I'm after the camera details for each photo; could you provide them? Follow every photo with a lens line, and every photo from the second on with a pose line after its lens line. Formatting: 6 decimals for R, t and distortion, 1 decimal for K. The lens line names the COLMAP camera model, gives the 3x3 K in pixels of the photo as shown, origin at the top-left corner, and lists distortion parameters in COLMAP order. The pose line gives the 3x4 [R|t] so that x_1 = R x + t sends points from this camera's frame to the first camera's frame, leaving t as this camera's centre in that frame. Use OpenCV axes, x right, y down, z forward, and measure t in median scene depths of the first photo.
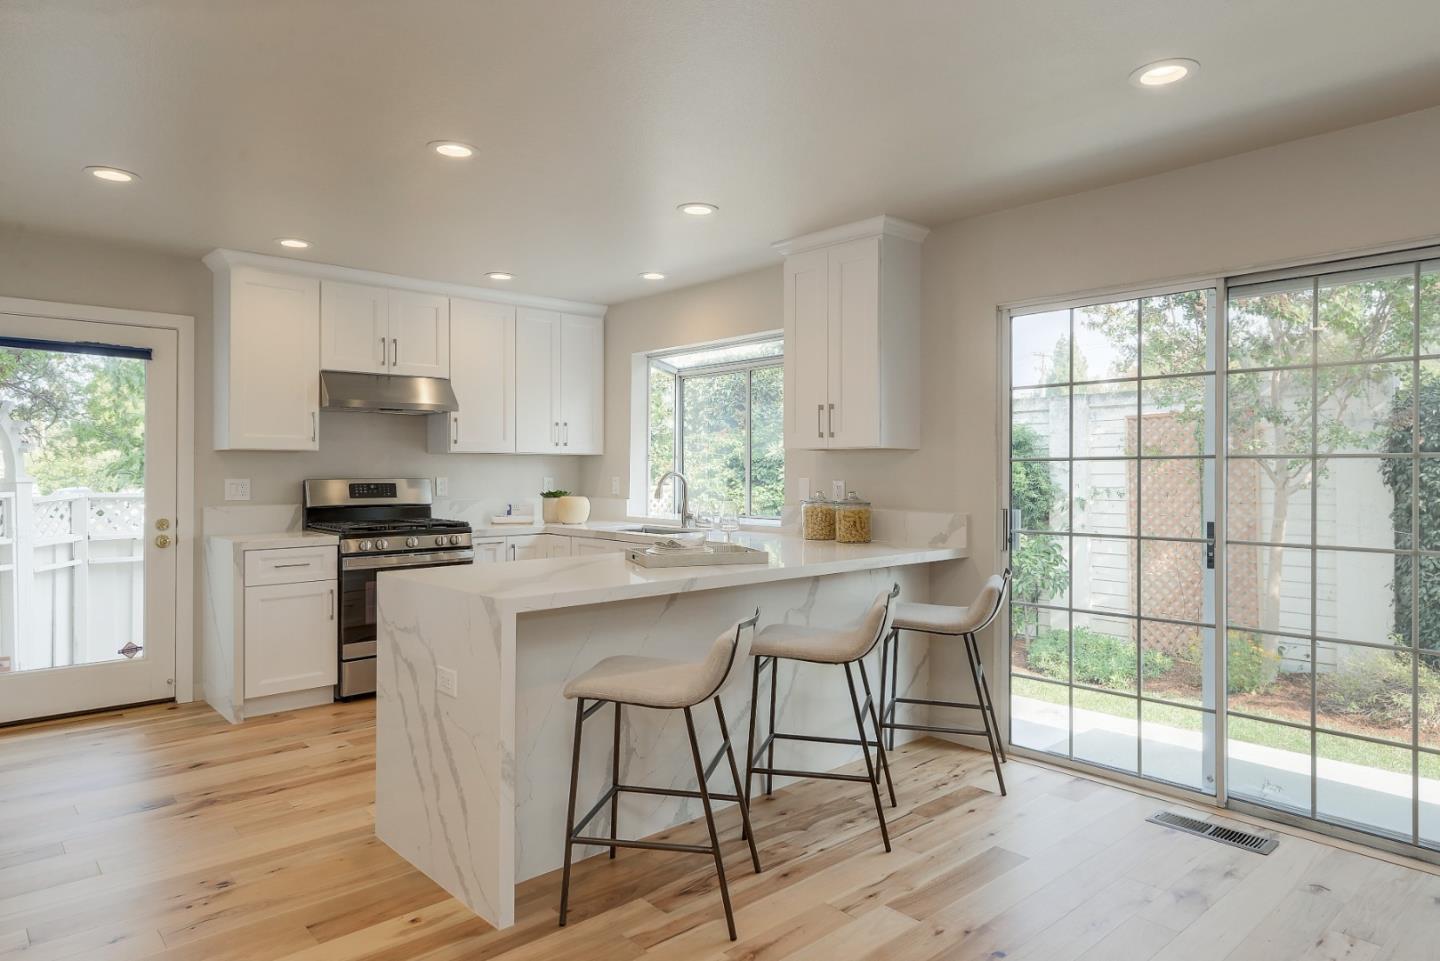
lens RADIAL K [[851.1, 0, 720.0], [0, 851.1, 480.5], [0, 0, 1]] dist [0.001885, 0.000983]
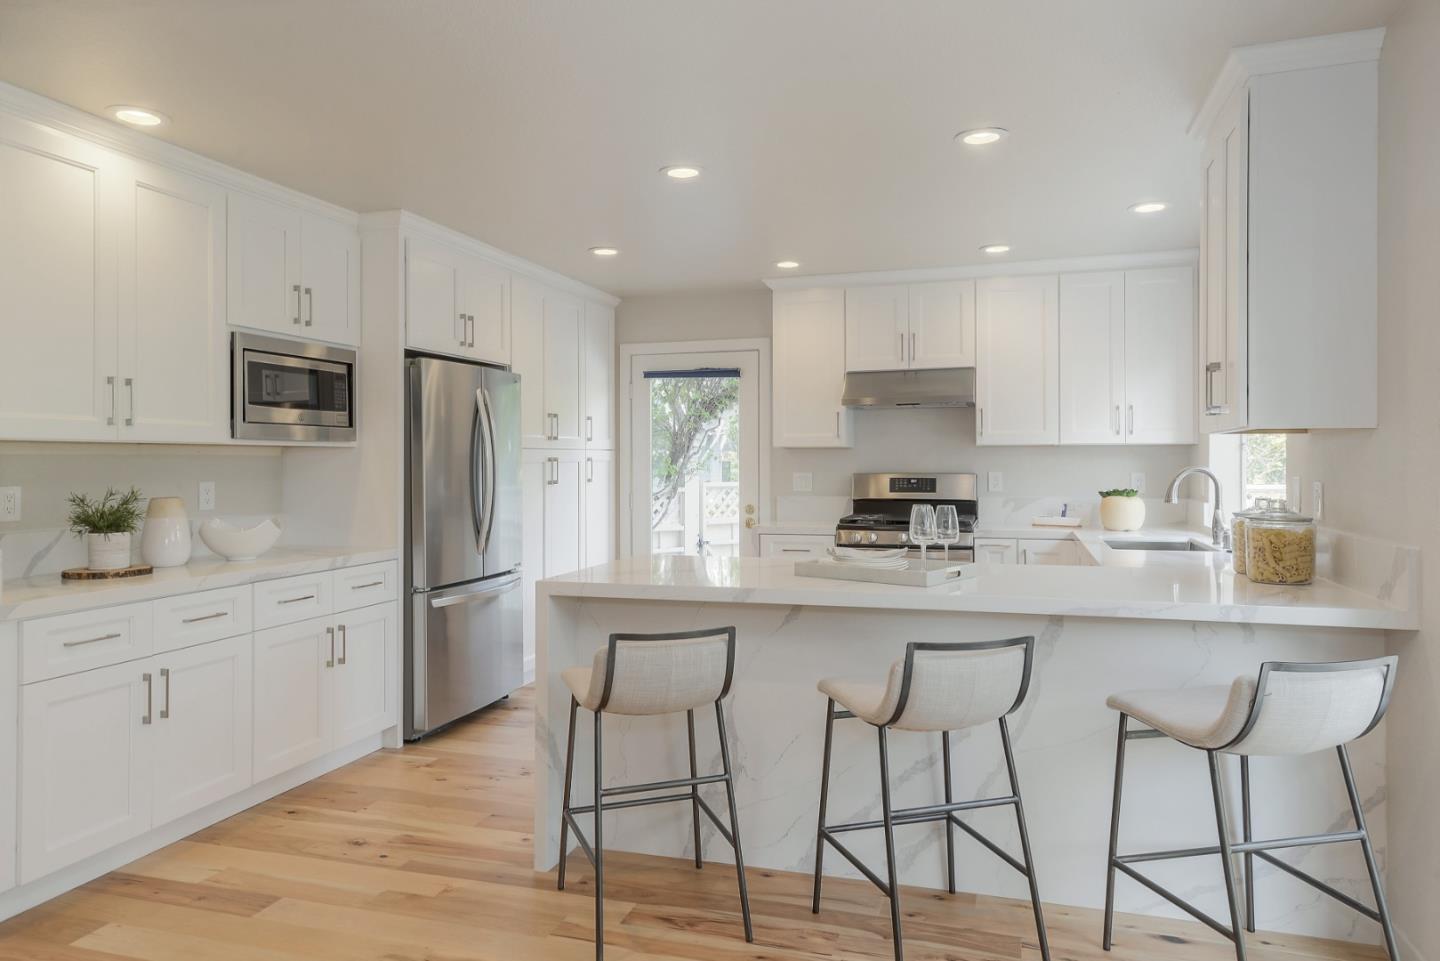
lens RADIAL K [[899.8, 0, 720.0], [0, 899.8, 480.5], [0, 0, 1]] dist [0.020891, -0.000755]
pose [[0.531758, 0.013479, -0.846789, 0.391982], [-0.006795, 0.999909, 0.011649, -0.004586], [0.846869, -0.000440, 0.531801, 0.247814]]
